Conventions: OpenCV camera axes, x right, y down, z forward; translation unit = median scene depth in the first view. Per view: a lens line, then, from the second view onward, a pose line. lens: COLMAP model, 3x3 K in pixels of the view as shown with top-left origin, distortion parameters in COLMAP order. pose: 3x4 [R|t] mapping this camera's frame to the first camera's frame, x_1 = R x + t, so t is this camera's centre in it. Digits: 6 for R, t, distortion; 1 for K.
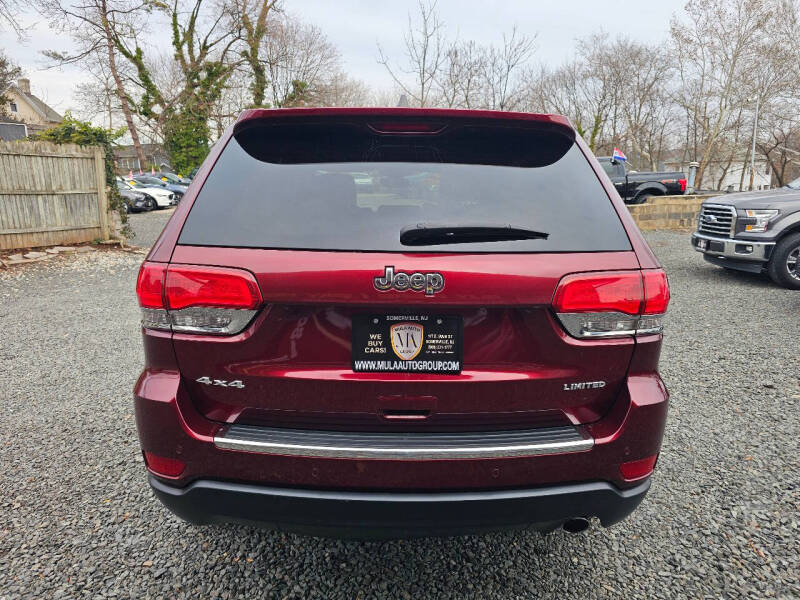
lens RADIAL K [[537.1, 0, 397.7], [0, 537.1, 298.1], [0, 0, 1]] dist [0.034292, -0.026752]
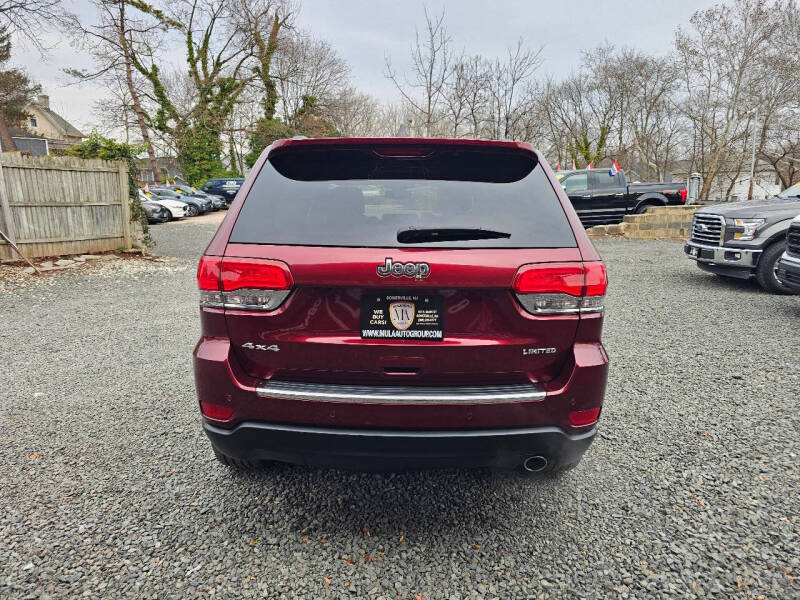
lens RADIAL K [[537.1, 0, 392.7], [0, 537.1, 298.2], [0, 0, 1]] dist [0.034292, -0.026752]
pose [[0.999725, 0.001439, -0.023415, 0.008613], [-0.001898, 0.999806, -0.019584, 0.022117], [0.023382, 0.019623, 0.999534, -0.110194]]
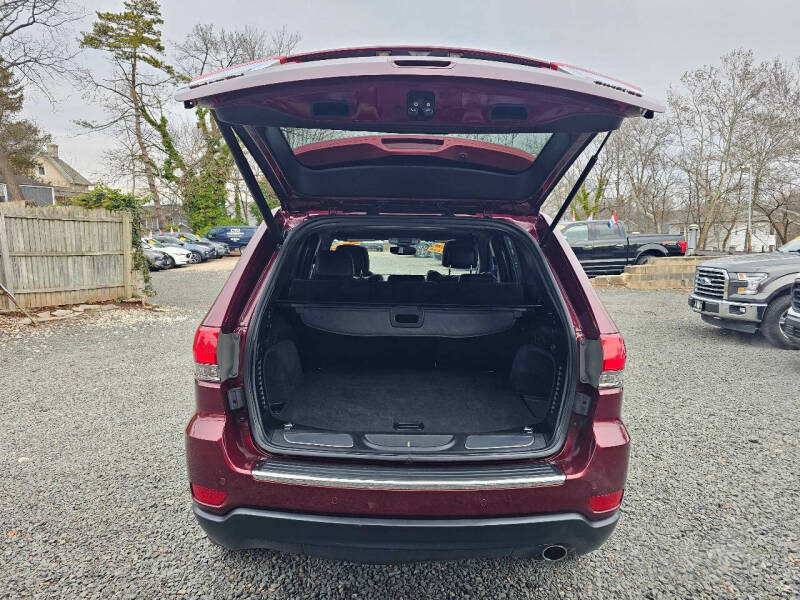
lens RADIAL K [[537.1, 0, 400.4], [0, 537.1, 298.9], [0, 0, 1]] dist [0.034292, -0.026752]
pose [[0.999911, 0.003610, -0.012844, 0.003201], [-0.004916, 0.994653, -0.103159, -0.001490], [0.012403, 0.103213, 0.994582, -0.087669]]
